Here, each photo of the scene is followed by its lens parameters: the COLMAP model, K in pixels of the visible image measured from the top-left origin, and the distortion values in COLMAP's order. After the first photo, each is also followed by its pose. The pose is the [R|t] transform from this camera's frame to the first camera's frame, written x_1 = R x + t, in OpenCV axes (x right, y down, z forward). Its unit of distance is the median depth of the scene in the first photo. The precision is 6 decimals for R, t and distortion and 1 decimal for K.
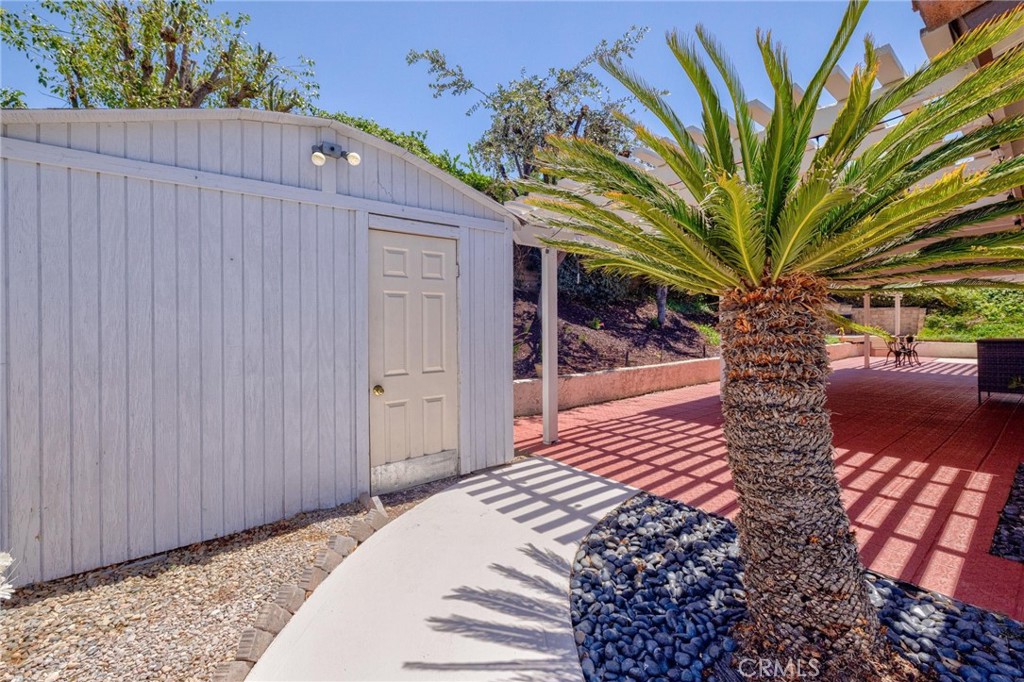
lens RADIAL K [[432.5, 0, 512.0], [0, 432.5, 341.0], [0, 0, 1]] dist [0.002217, 0.000332]
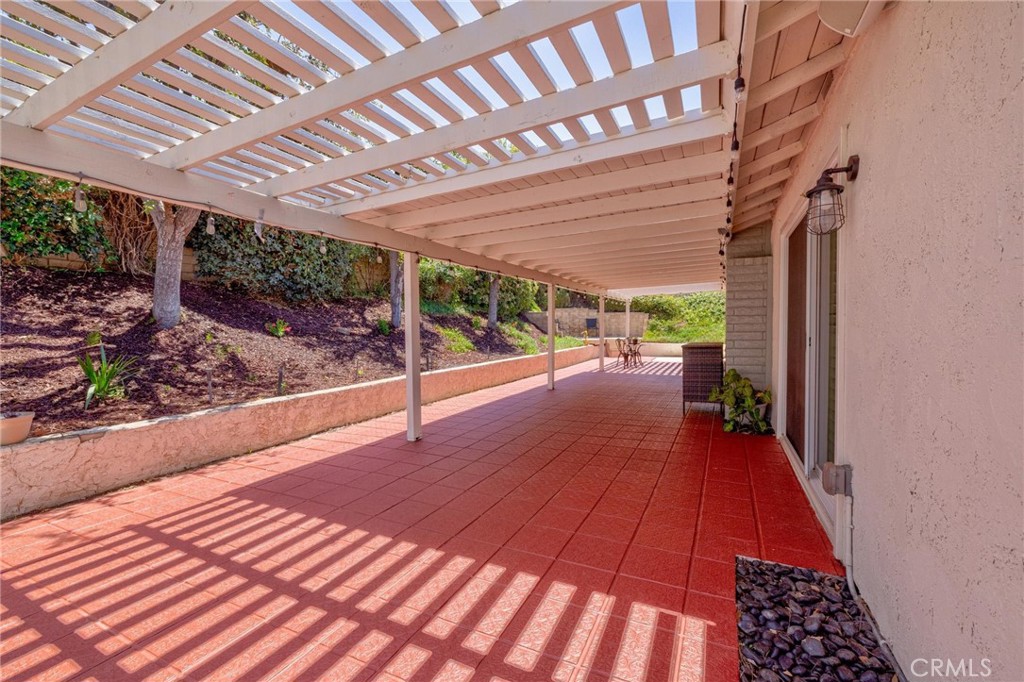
lens RADIAL K [[429.5, 0, 512.0], [0, 429.5, 341.0], [0, 0, 1]] dist [-0.000105, 0.000144]
pose [[0.903257, -0.015886, 0.428806, 0.221849], [0.019165, 0.999811, -0.003331, -0.008883], [-0.428672, 0.011227, 0.903390, 0.203545]]
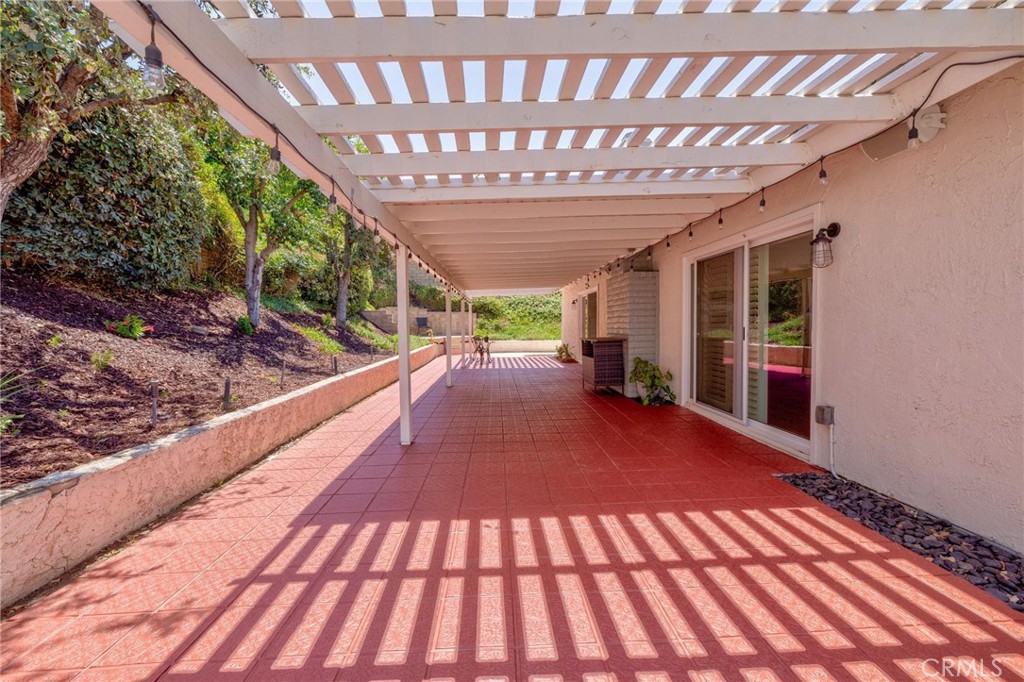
lens RADIAL K [[432.5, 0, 512.0], [0, 432.5, 341.0], [0, 0, 1]] dist [0.002217, 0.000332]
pose [[0.587531, -0.031168, 0.808601, 0.039116], [0.036025, 0.999275, 0.012342, -0.012364], [-0.808400, 0.021878, 0.588227, 0.312573]]
